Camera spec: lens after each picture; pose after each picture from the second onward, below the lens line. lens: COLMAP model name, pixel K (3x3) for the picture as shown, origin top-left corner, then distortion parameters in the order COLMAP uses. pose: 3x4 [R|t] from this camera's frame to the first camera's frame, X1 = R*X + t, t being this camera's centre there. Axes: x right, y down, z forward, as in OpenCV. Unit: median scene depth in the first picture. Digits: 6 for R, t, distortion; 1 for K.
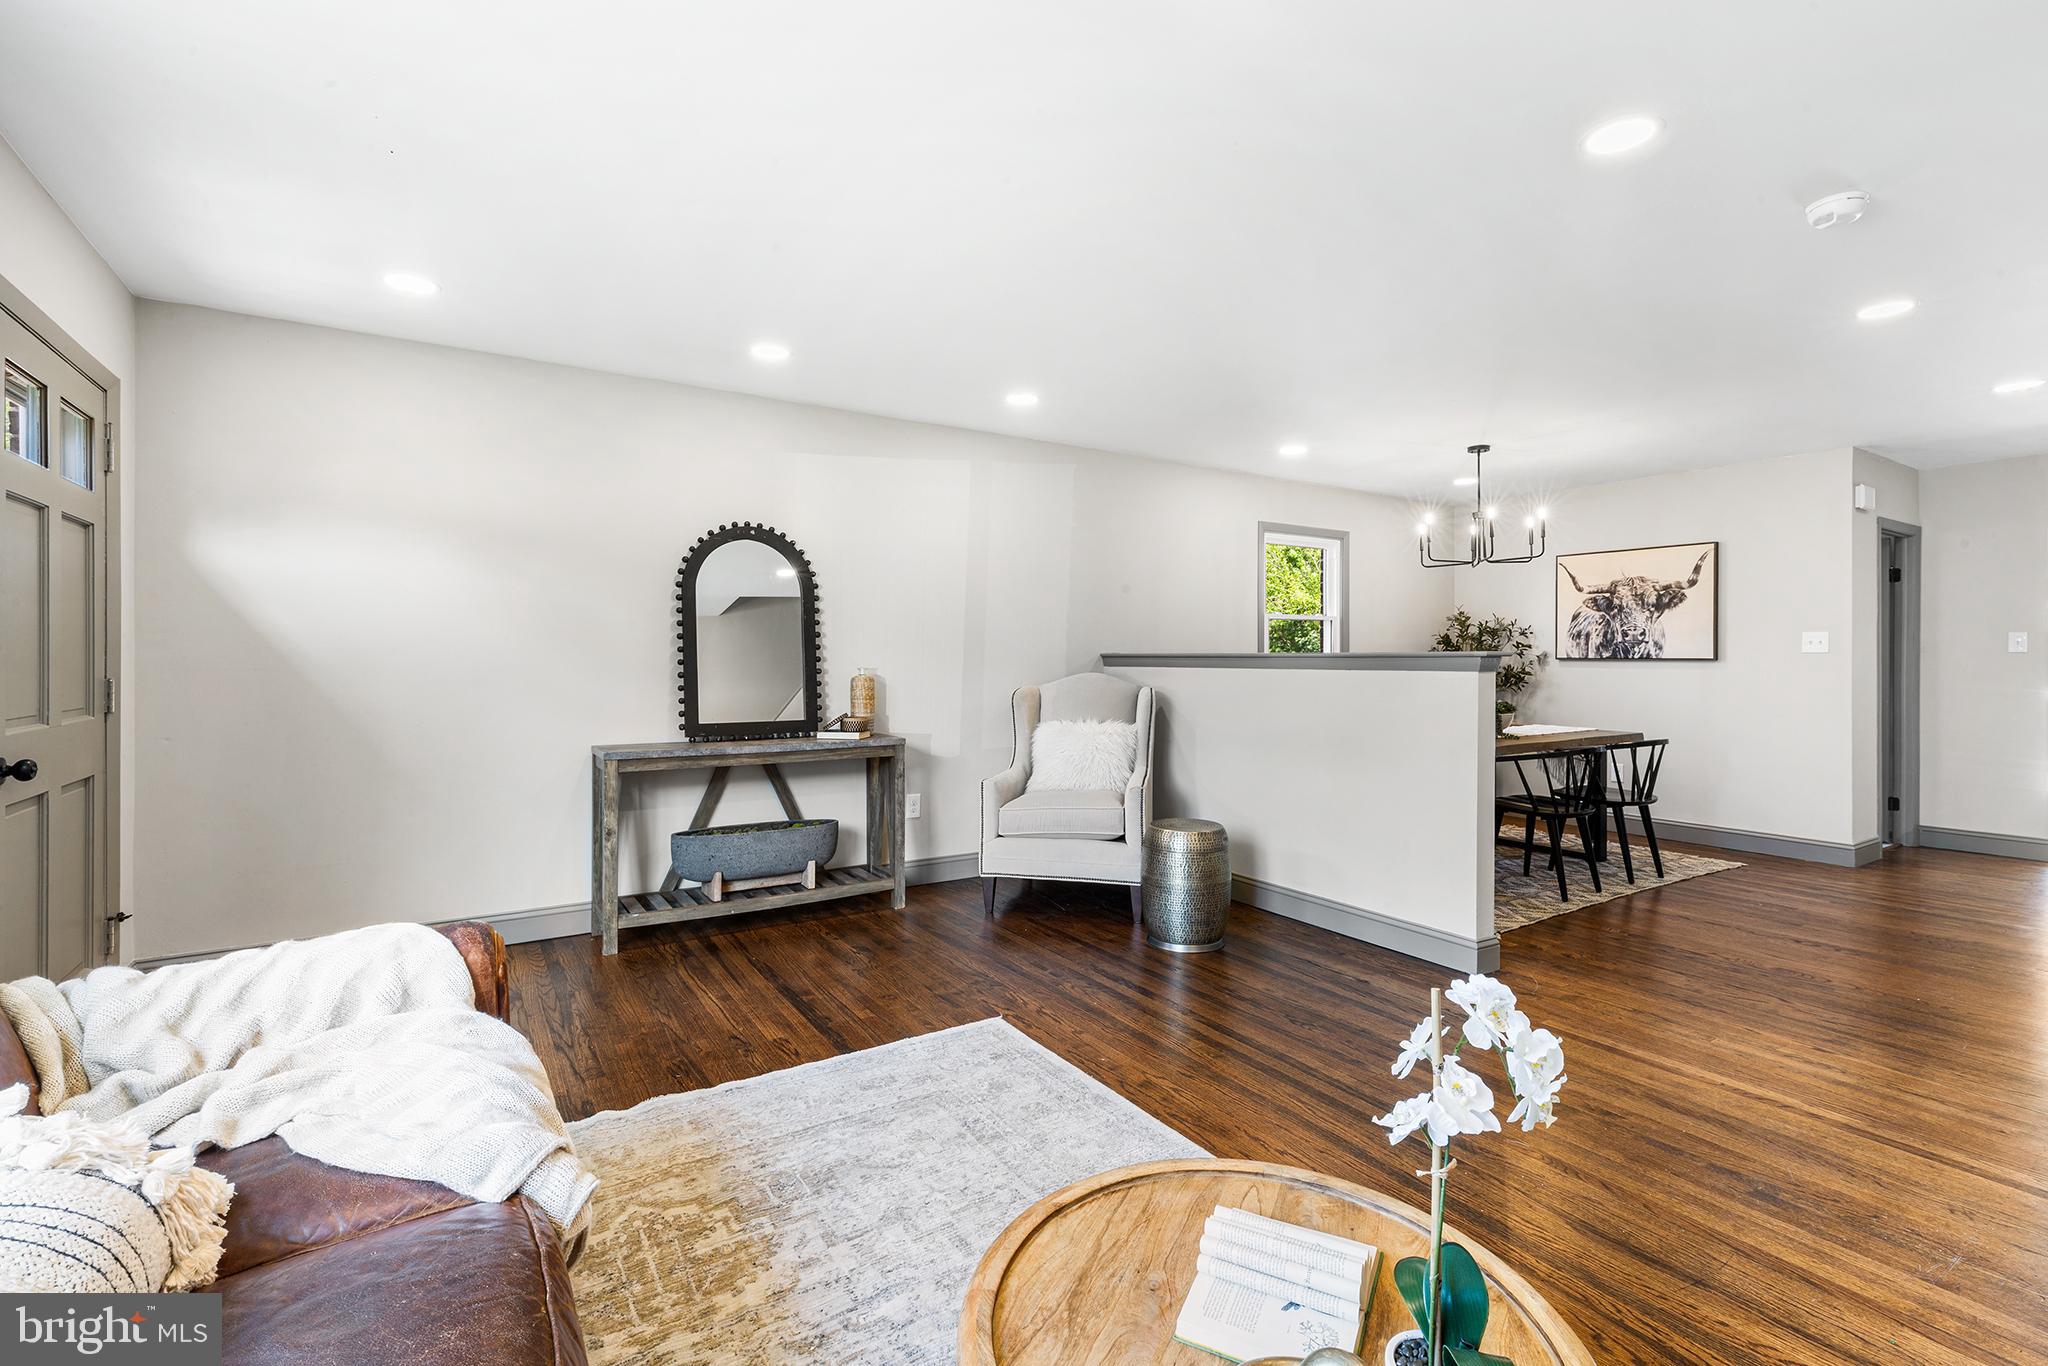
lens RADIAL K [[930.3, 0, 1041.7], [0, 930.3, 656.7], [0, 0, 1]] dist [0.004229, -0.001303]
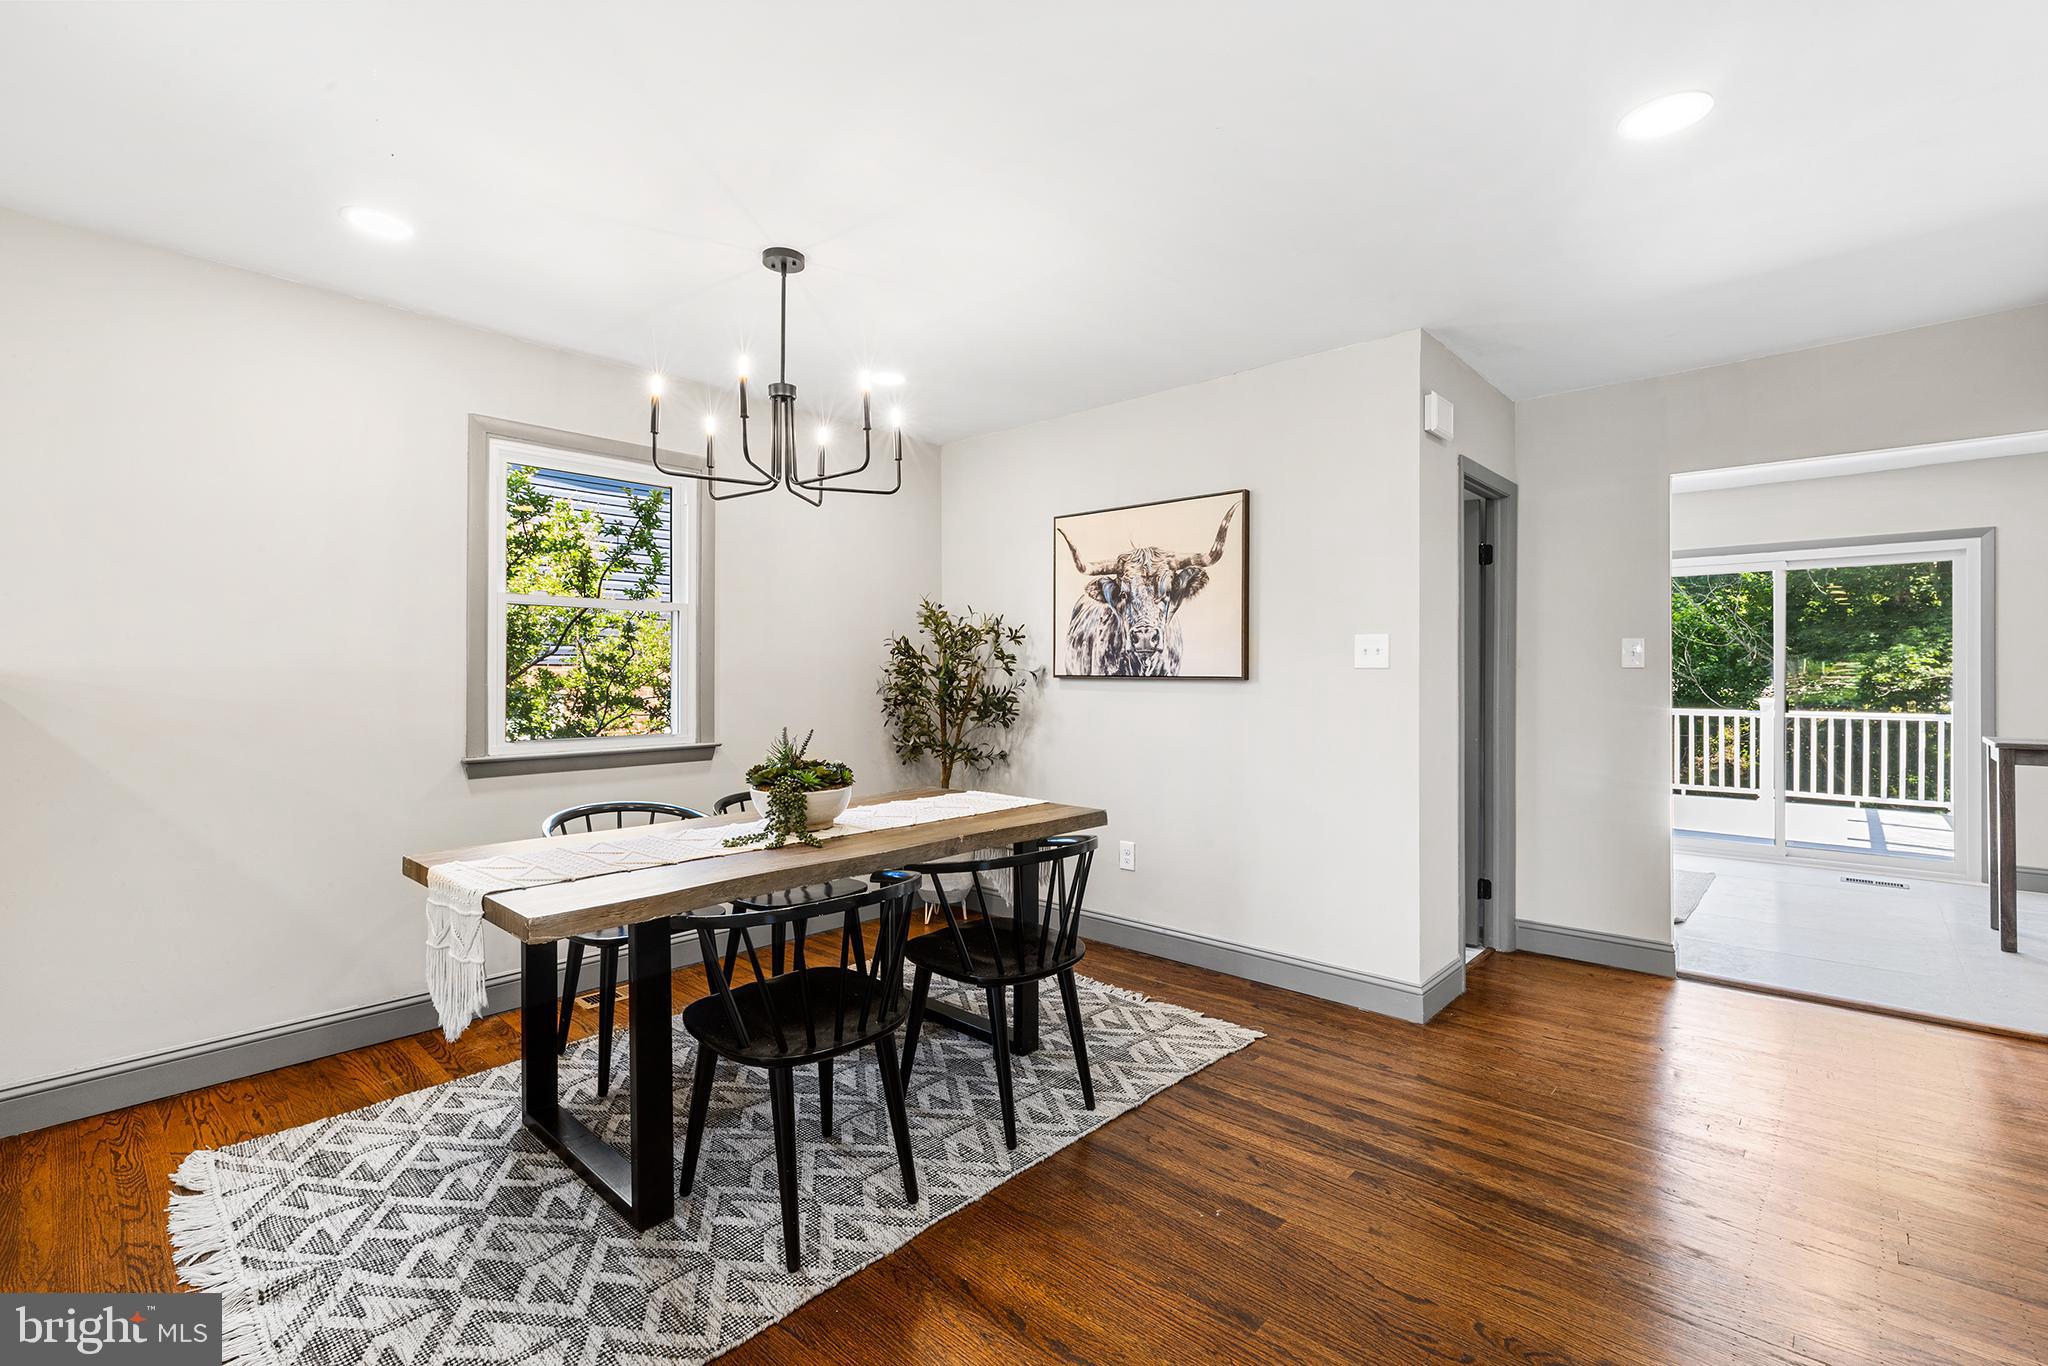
lens RADIAL K [[930.3, 0, 1031.3], [0, 930.3, 666.6], [0, 0, 1]] dist [0.004229, -0.001303]
pose [[0.964815, 0.001365, 0.262927, 0.397190], [-0.000657, 0.999996, -0.002780, -0.003073], [-0.262930, 0.002509, 0.964812, 0.411661]]
